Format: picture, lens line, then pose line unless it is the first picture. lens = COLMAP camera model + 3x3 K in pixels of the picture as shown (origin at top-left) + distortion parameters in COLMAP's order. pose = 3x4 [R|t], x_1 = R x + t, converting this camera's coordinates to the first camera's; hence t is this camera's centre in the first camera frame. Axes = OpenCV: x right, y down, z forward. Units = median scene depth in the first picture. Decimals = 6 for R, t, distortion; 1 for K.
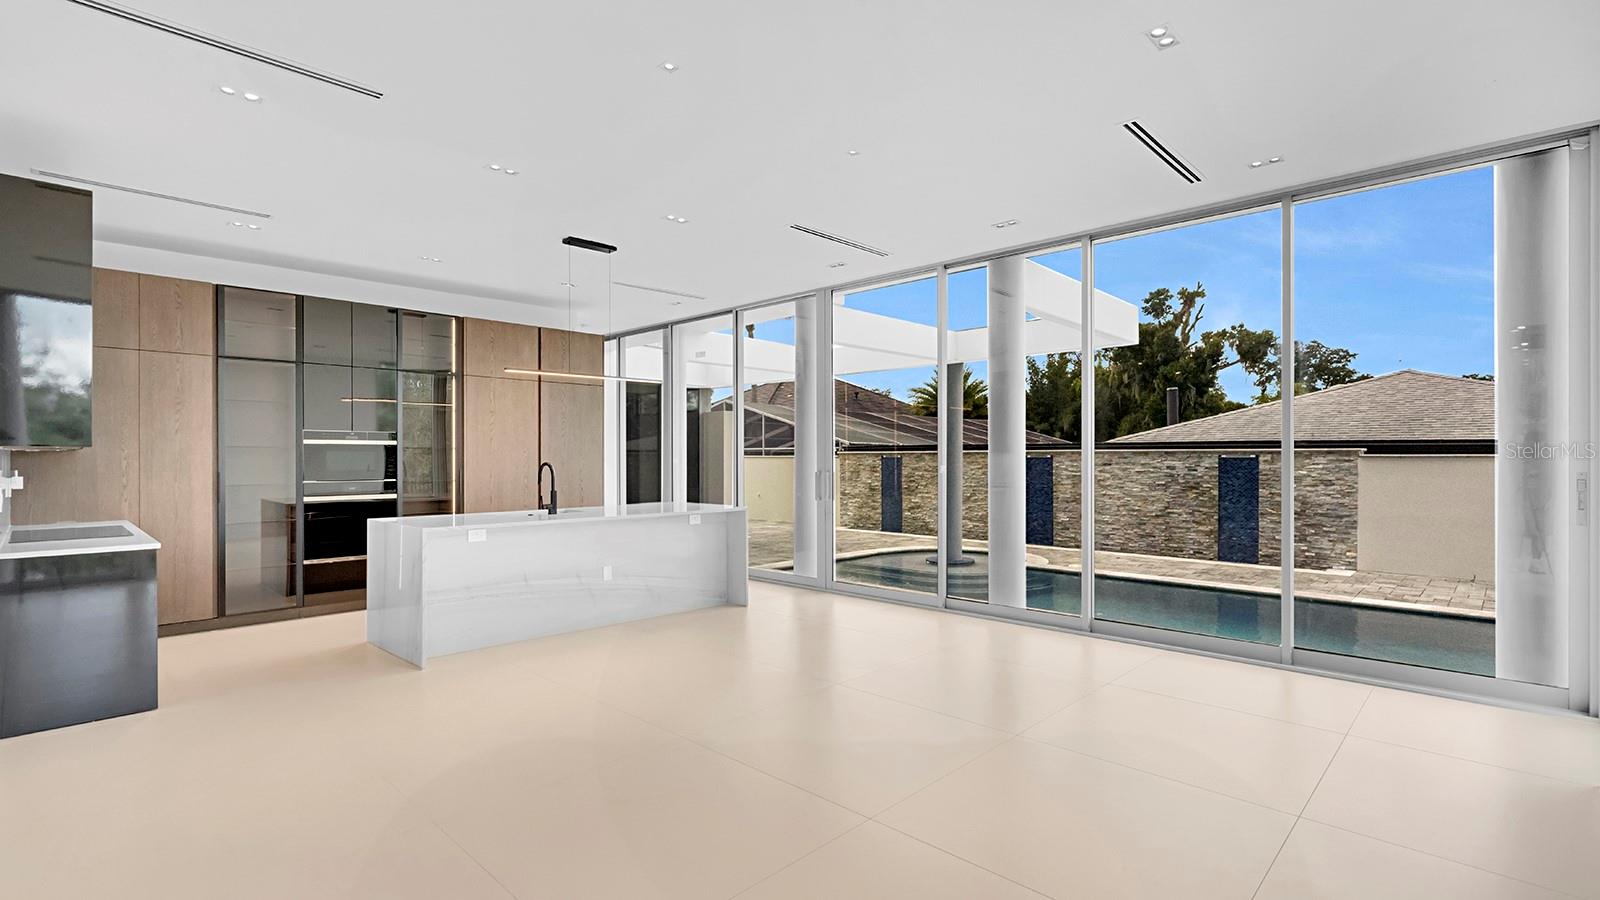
lens RADIAL K [[736.3, 0, 796.3], [0, 736.3, 455.9], [0, 0, 1]] dist [-0.001685, 0.000165]
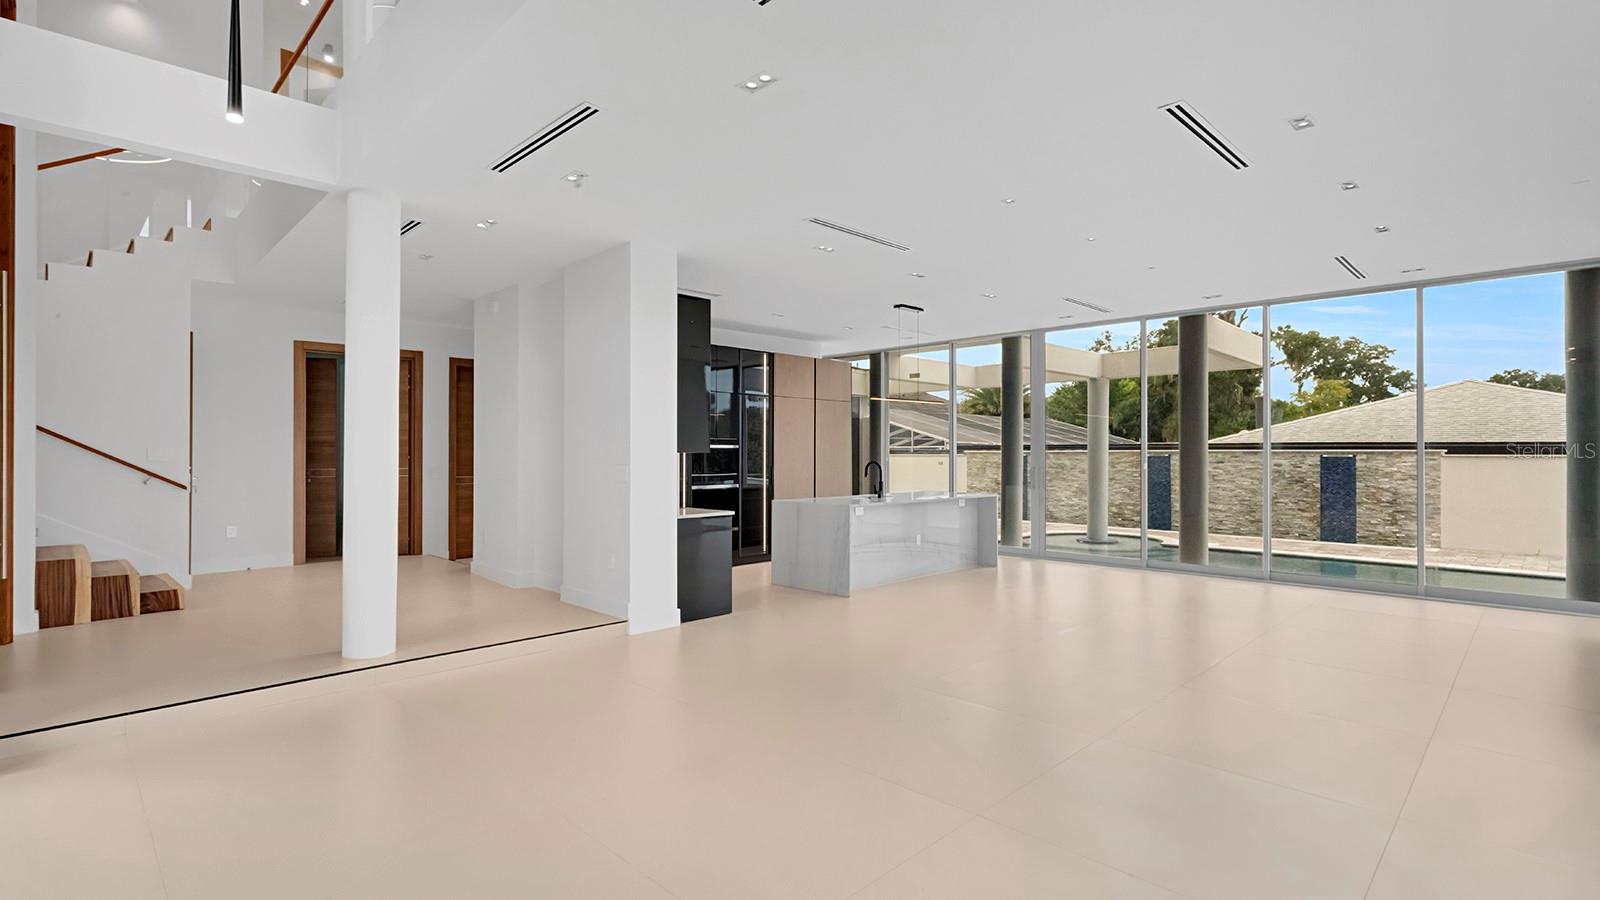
lens RADIAL K [[747.1, 0, 796.0], [0, 747.1, 448.5], [0, 0, 1]] dist [-0.000111, -0.000468]
pose [[0.999756, 0.000445, -0.022084, -0.265492], [-0.000558, 0.999987, -0.005082, -0.004594], [0.022082, 0.005093, 0.999743, -0.254088]]
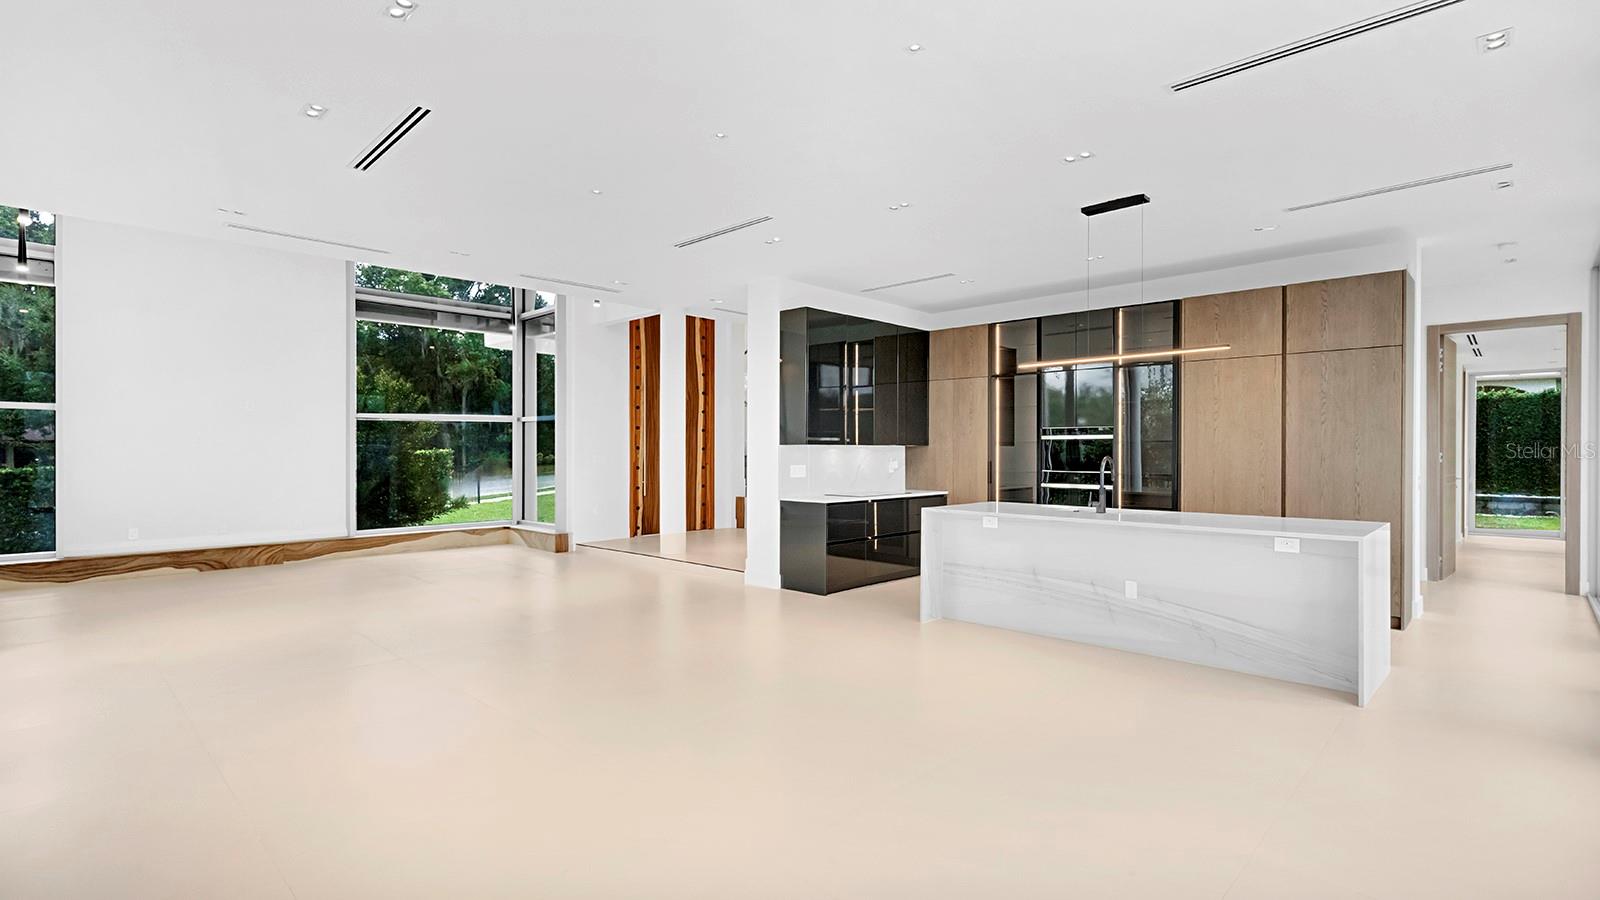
lens RADIAL K [[759.0, 0, 789.4], [0, 759.0, 448.9], [0, 0, 1]] dist [0.001412, 0.000383]
pose [[-0.008895, -0.000311, -0.999960, 0.351076], [0.000413, 1.000000, -0.000315, -0.000234], [0.999960, -0.000416, -0.008895, 0.357907]]
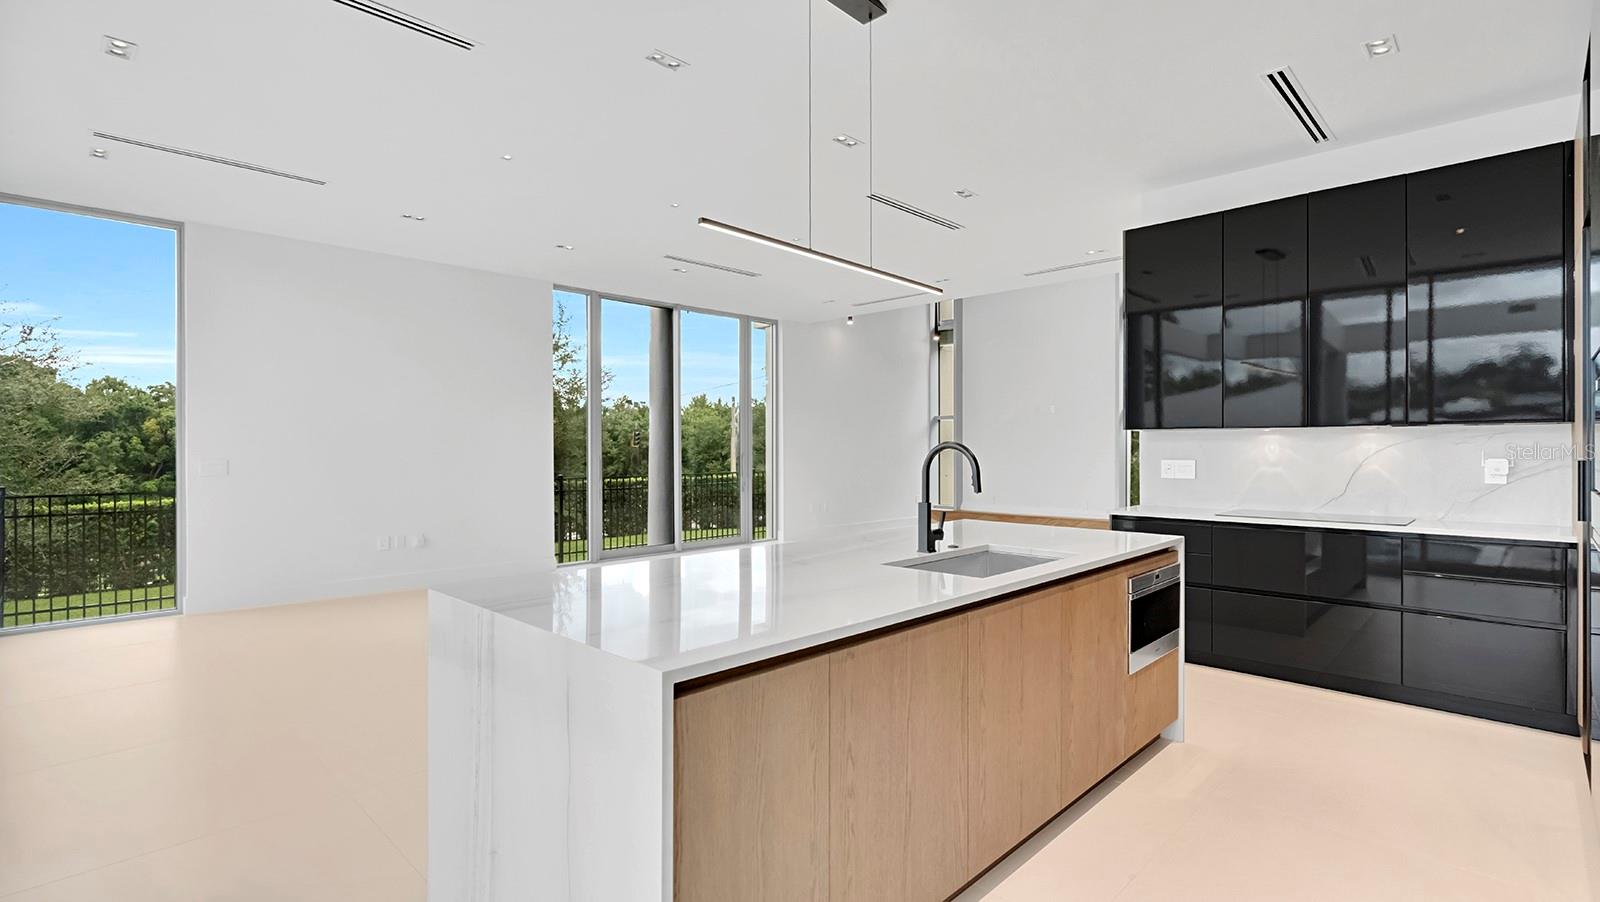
lens RADIAL K [[749.2, 0, 800.6], [0, 749.2, 454.0], [0, 0, 1]] dist [0.001174, 0.000709]
pose [[-0.999992, 0.002309, 0.003383, -0.144310], [0.002331, 0.999976, 0.006568, 0.007550], [-0.003368, 0.006576, -0.999973, 0.847653]]
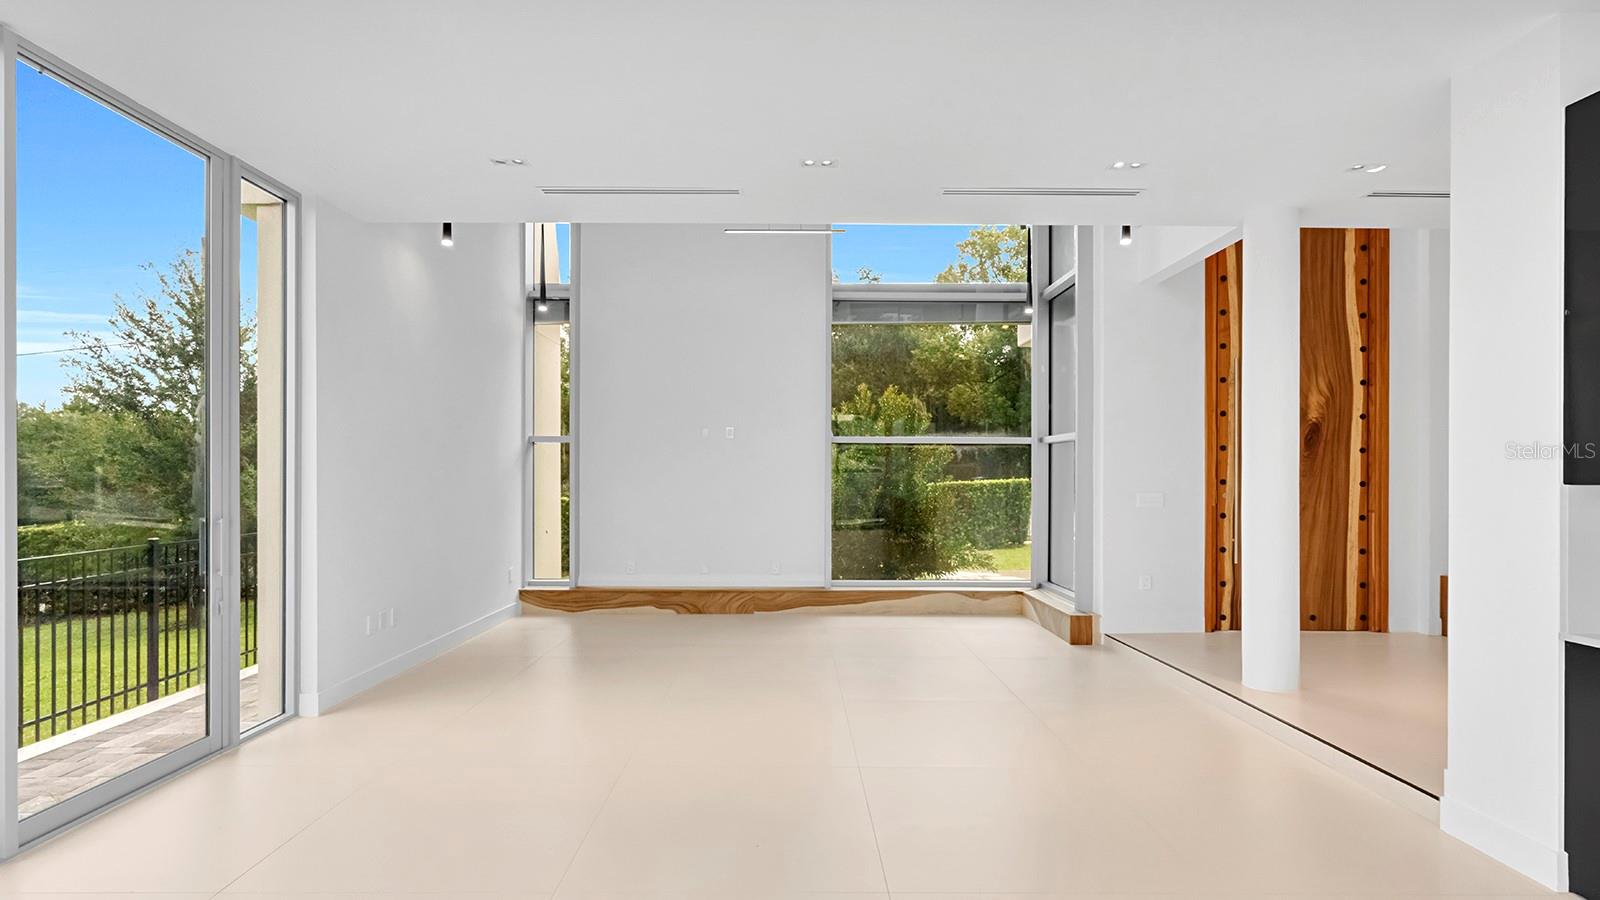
lens RADIAL K [[772.8, 0, 789.7], [0, 772.8, 474.8], [0, 0, 1]] dist [-0.002210, -0.000262]
pose [[-0.717390, -0.002134, -0.696668, -0.004121], [-0.002243, 0.999997, -0.000754, -0.006894], [0.696668, 0.001022, -0.717393, 0.345958]]
